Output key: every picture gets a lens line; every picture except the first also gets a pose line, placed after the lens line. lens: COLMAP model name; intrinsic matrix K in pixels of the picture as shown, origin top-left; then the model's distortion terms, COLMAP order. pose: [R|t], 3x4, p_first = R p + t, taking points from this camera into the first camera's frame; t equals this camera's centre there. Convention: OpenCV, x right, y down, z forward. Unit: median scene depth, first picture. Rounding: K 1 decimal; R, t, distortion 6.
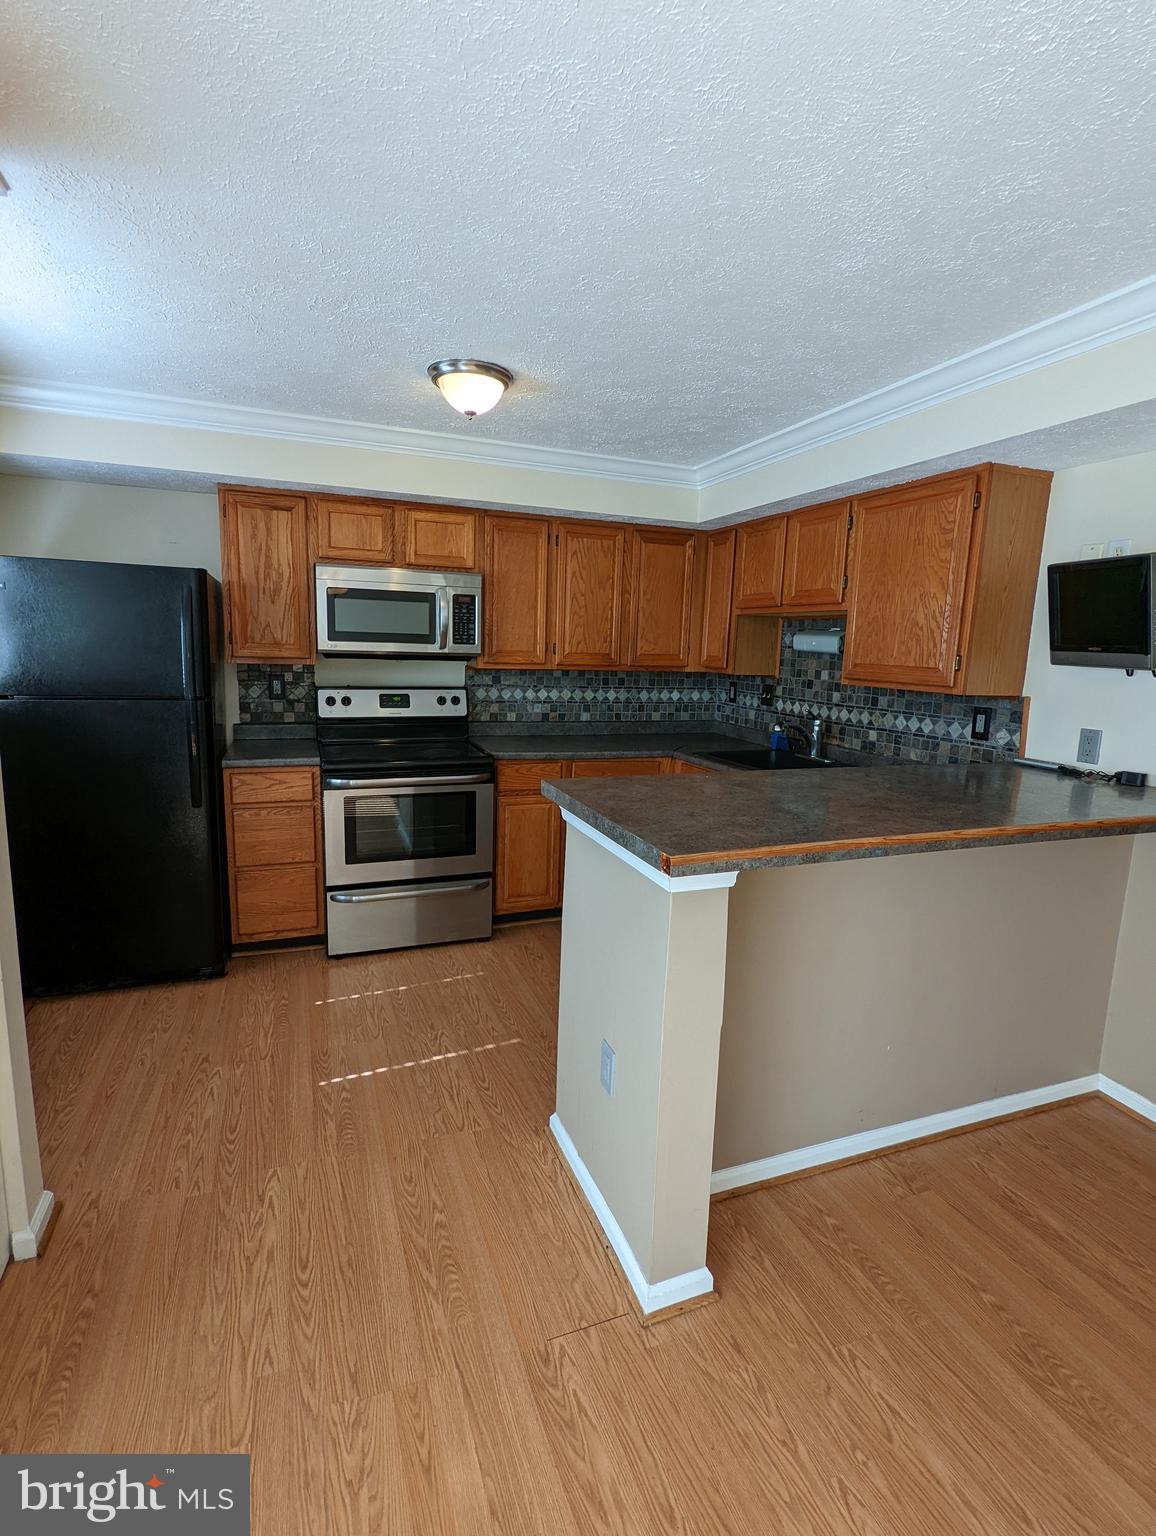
lens RADIAL K [[728.3, 0, 583.1], [0, 728.3, 767.2], [0, 0, 1]] dist [0.002641, -0.002208]
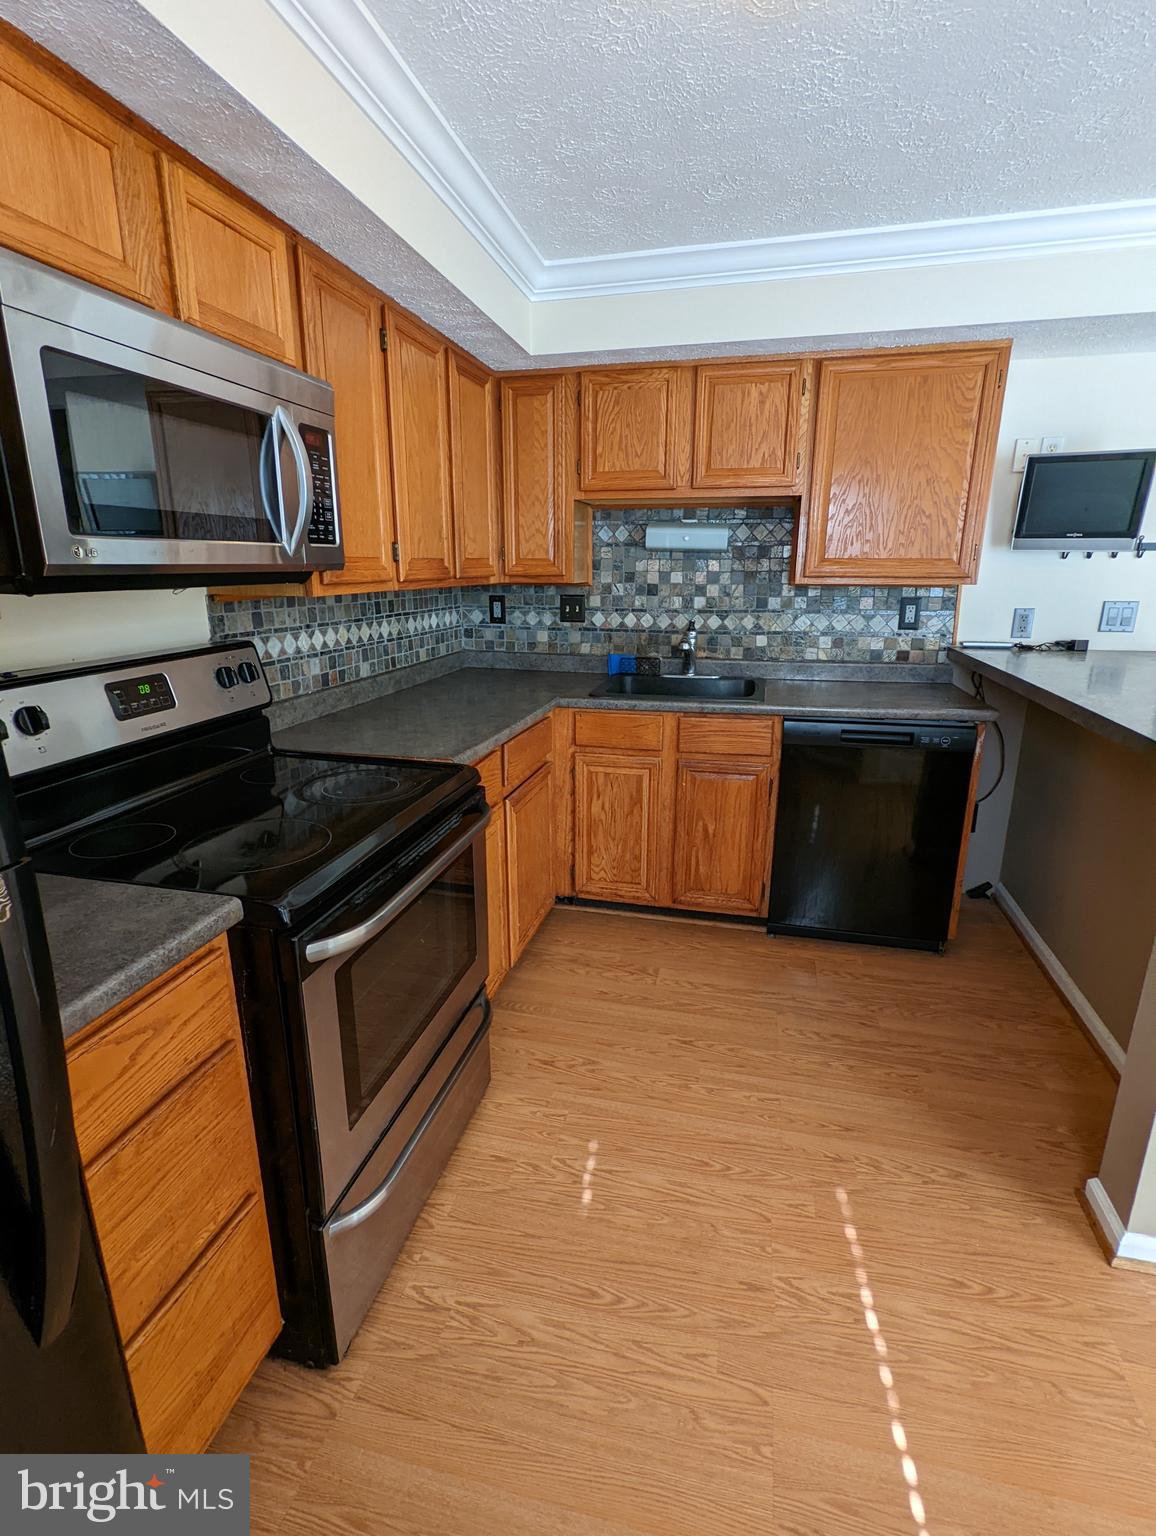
lens RADIAL K [[728.3, 0, 582.2], [0, 728.3, 764.5], [0, 0, 1]] dist [0.002641, -0.002208]
pose [[0.574749, -0.247208, 0.780097, -0.466284], [0.154883, 0.968912, 0.192929, -0.100419], [-0.803539, 0.009938, 0.595169, 0.614855]]
